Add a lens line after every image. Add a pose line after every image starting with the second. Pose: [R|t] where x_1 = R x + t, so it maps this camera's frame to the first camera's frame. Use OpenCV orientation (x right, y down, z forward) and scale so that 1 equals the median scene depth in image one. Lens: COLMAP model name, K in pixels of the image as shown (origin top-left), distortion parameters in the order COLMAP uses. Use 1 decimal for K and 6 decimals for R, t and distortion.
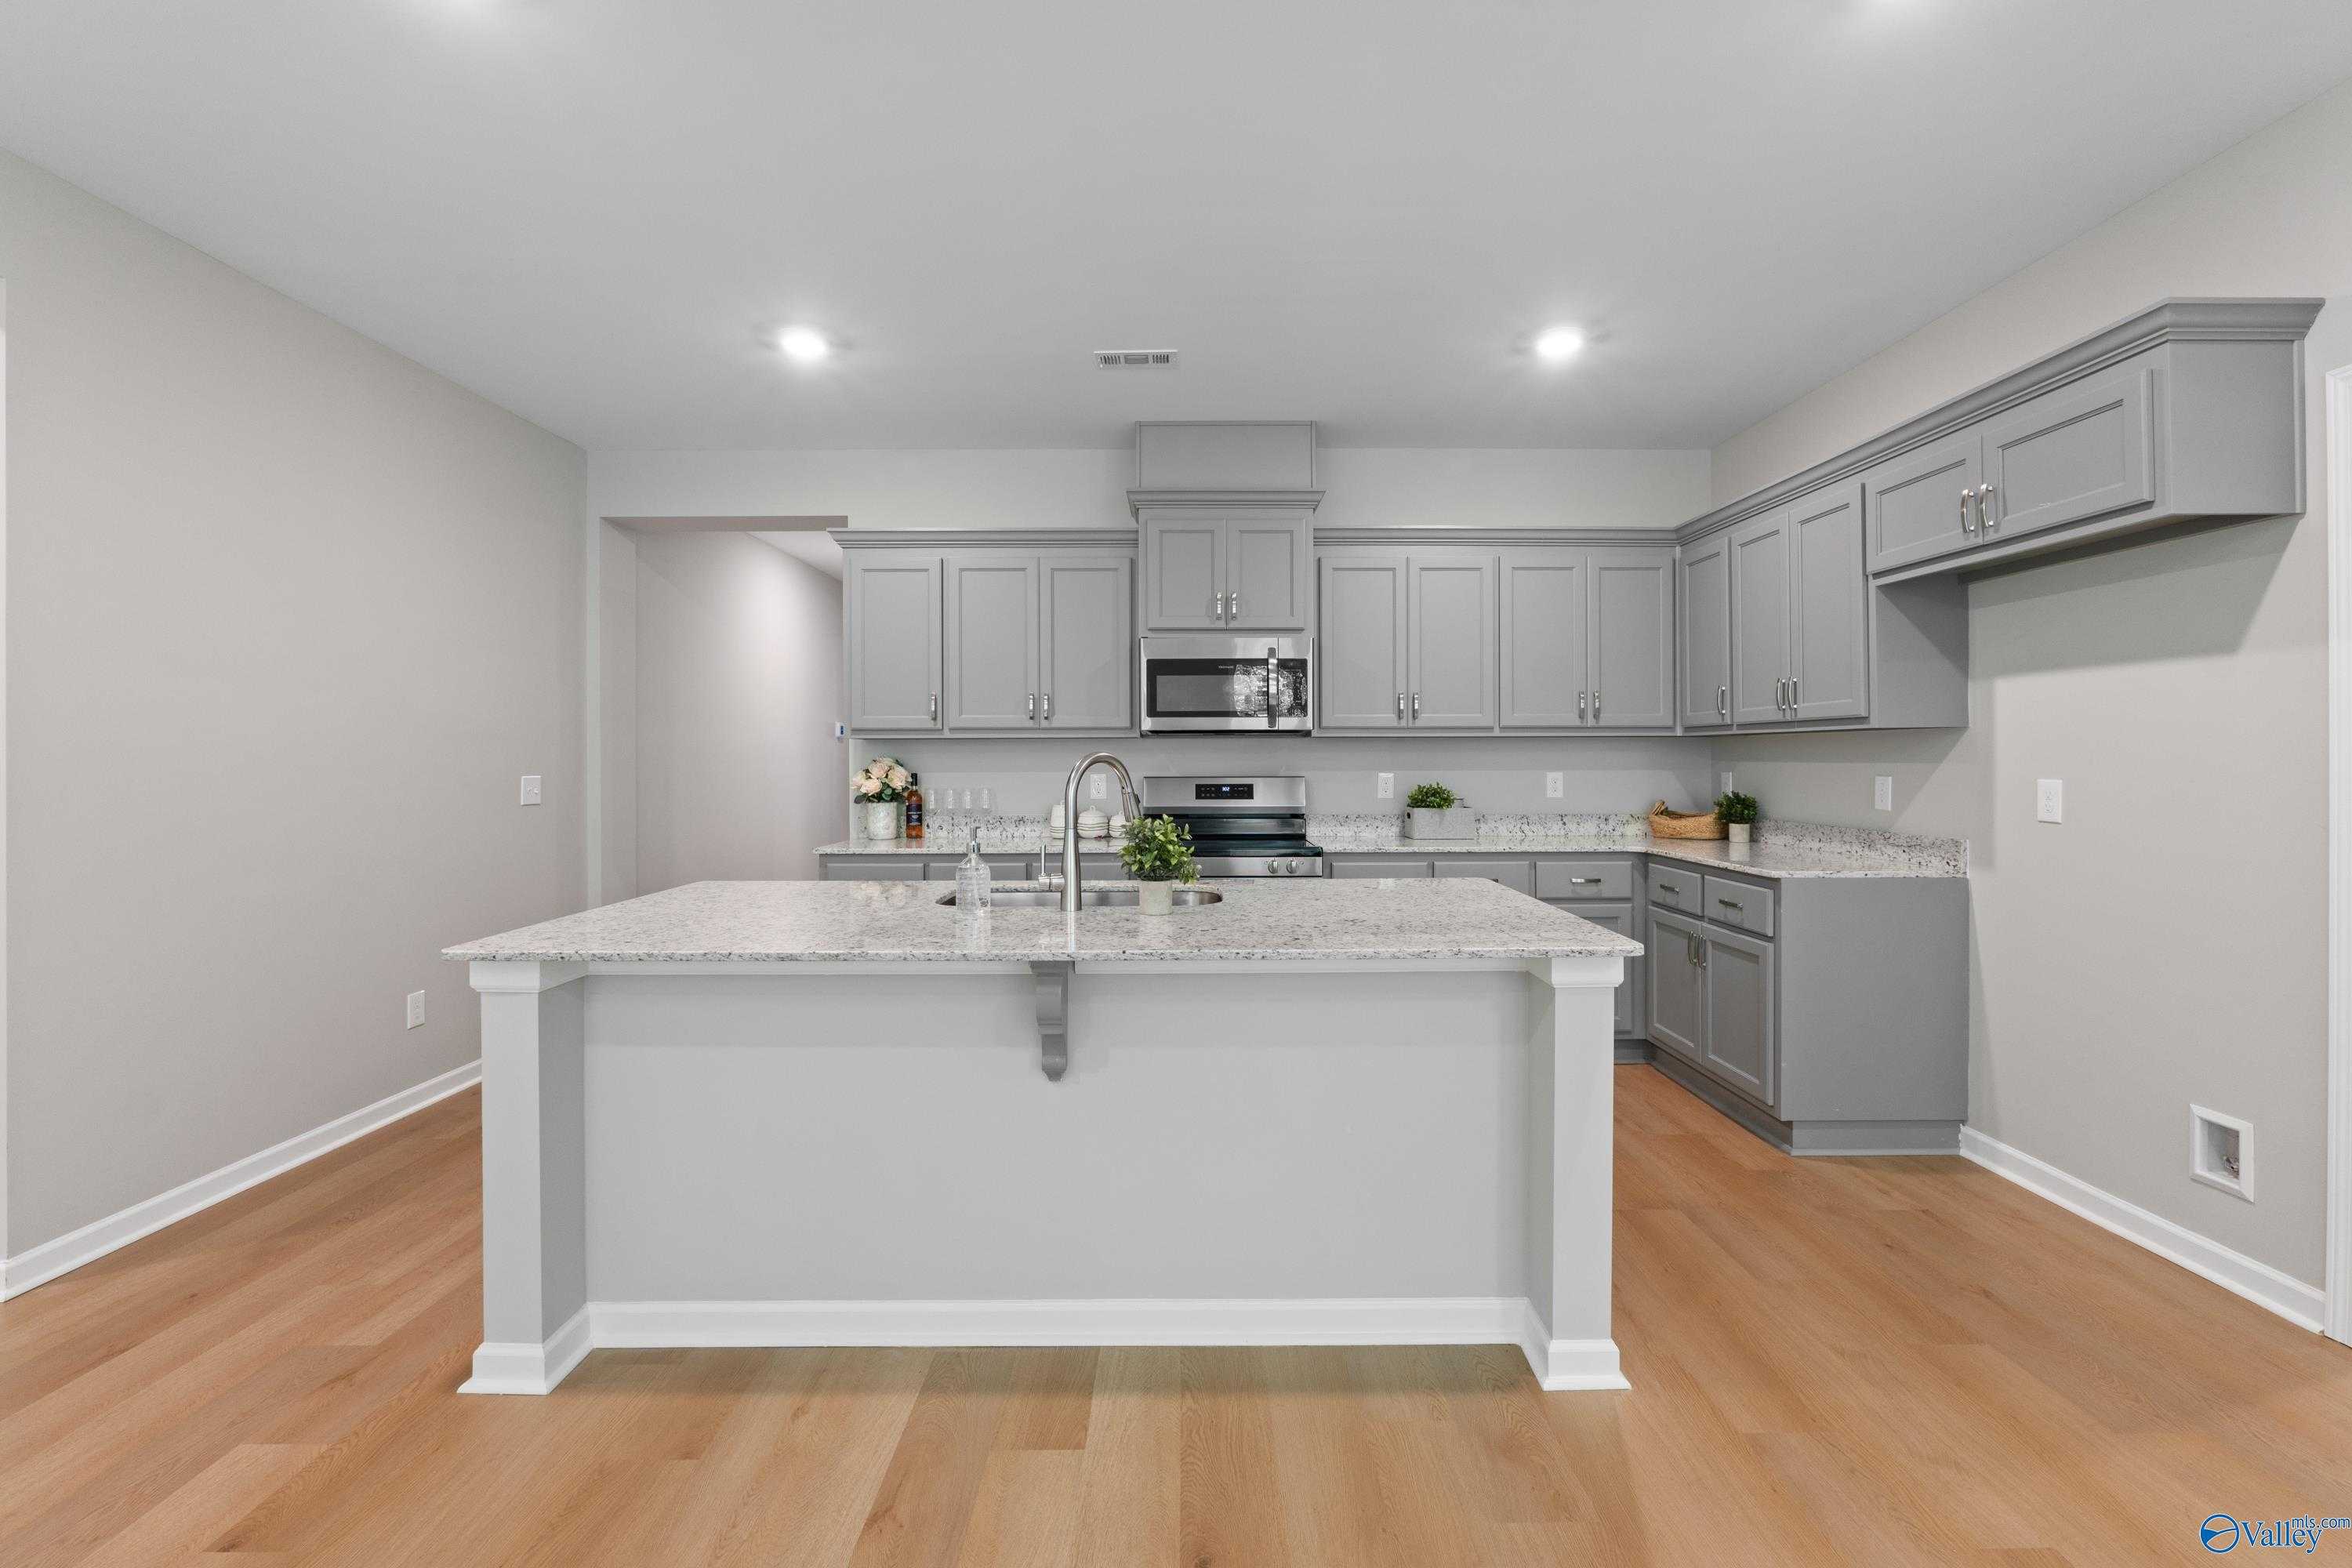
lens RADIAL K [[1000.7, 0, 1180.7], [0, 1000.7, 758.7], [0, 0, 1]] dist [-0.004486, -0.000272]
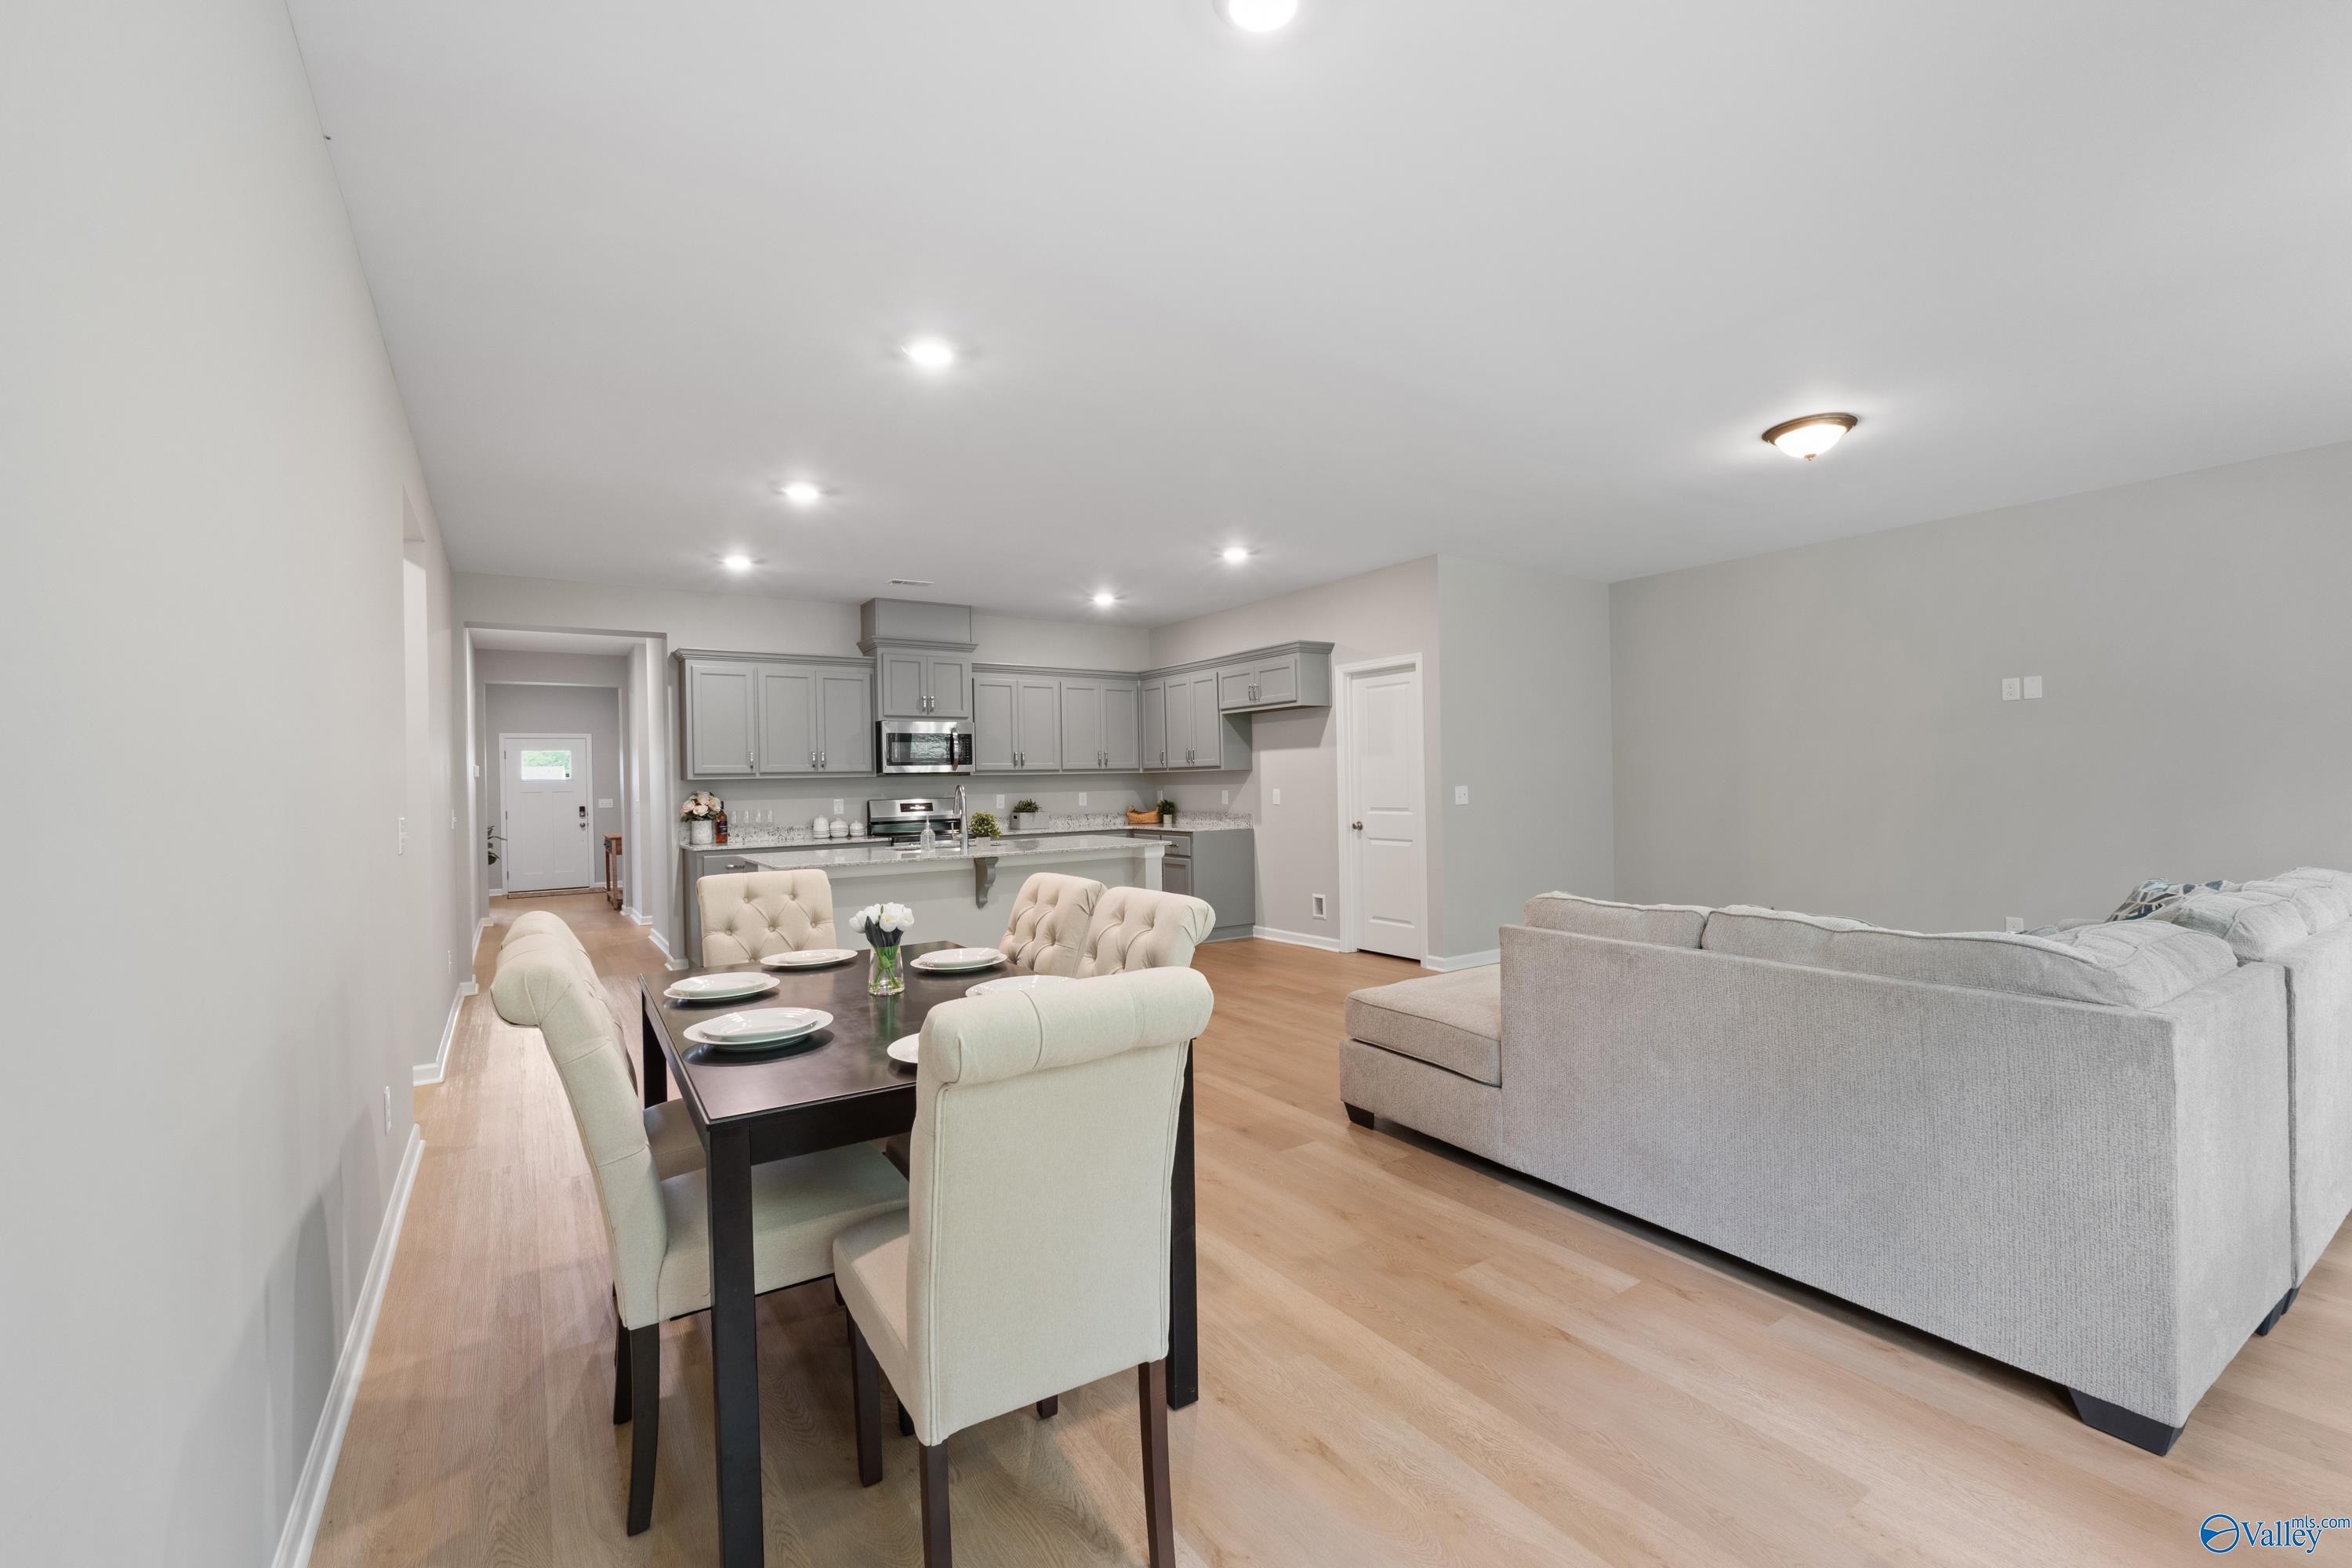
lens RADIAL K [[1000.7, 0, 1170.2], [0, 1000.7, 788.9], [0, 0, 1]] dist [-0.004486, -0.000272]
pose [[0.835418, -0.019204, 0.549279, -0.588072], [0.019631, 0.999794, 0.005098, 0.000596], [-0.549264, 0.006524, 0.835623, -0.759442]]
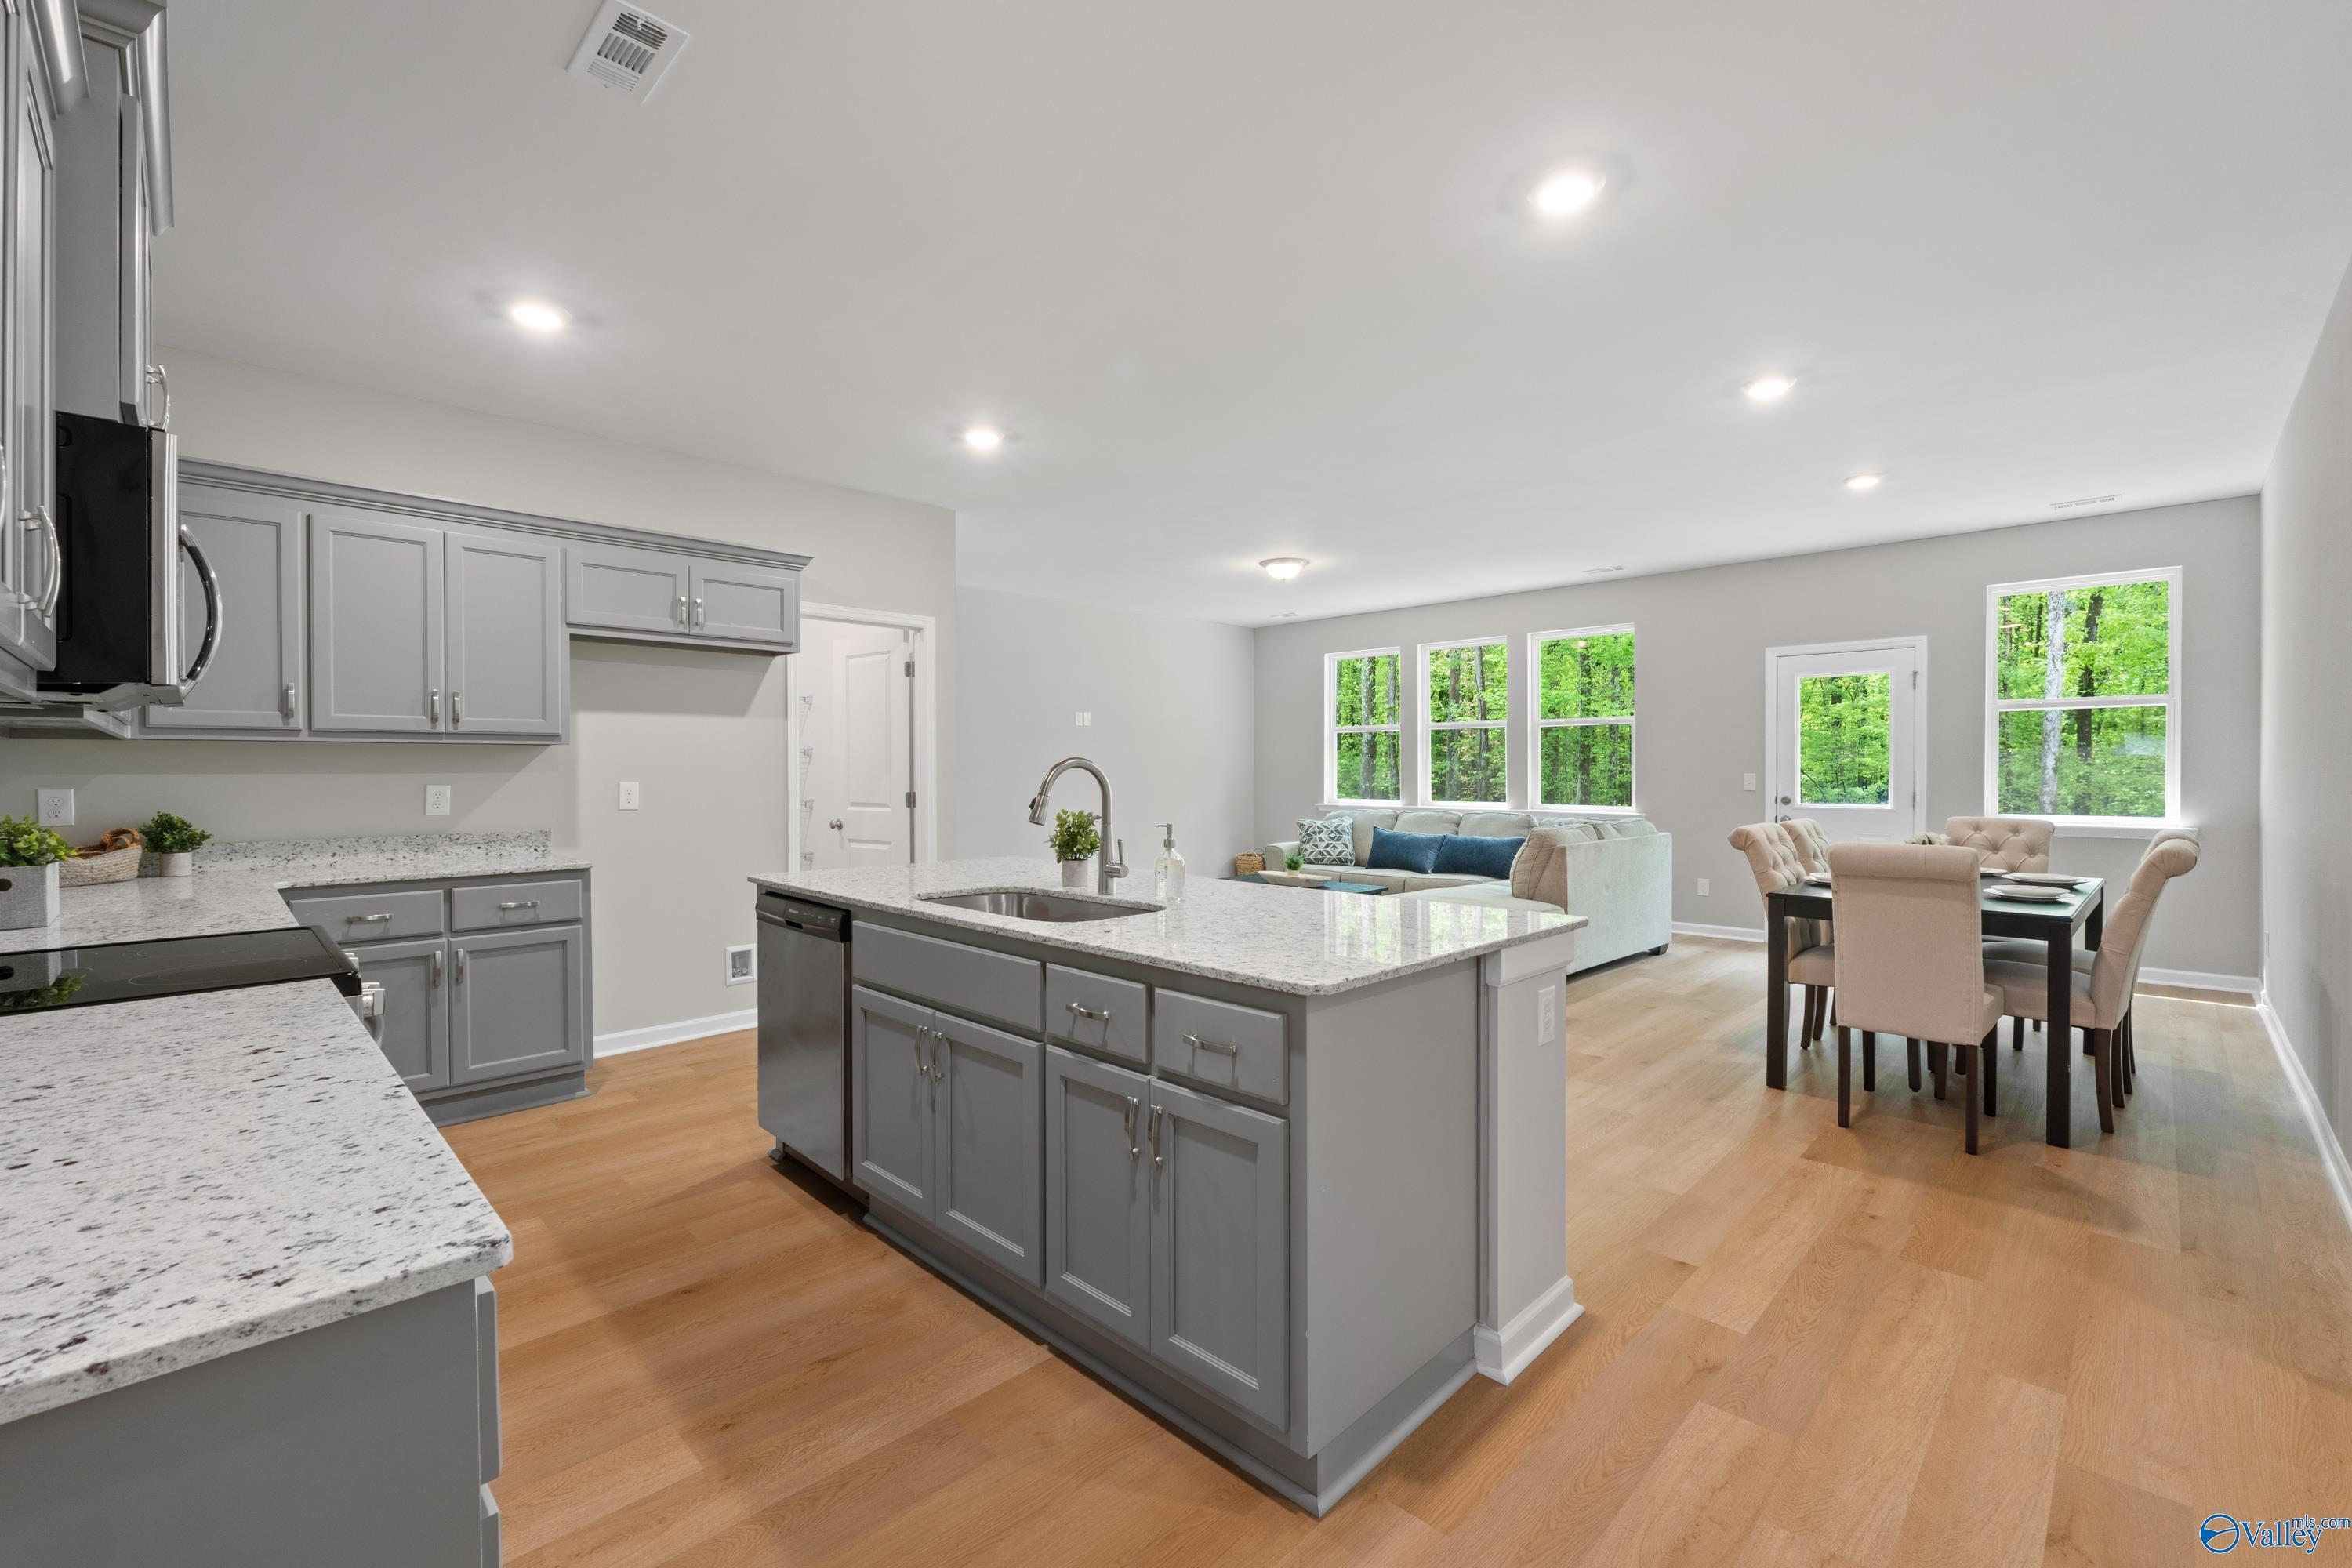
lens RADIAL K [[1000.7, 0, 1157.3], [0, 1000.7, 774.0], [0, 0, 1]] dist [-0.004486, -0.000272]
pose [[-0.697037, -0.016589, 0.716843, -0.538835], [-0.006930, 0.999841, 0.016400, -0.015403], [-0.717002, 0.006464, -0.697041, 0.984075]]
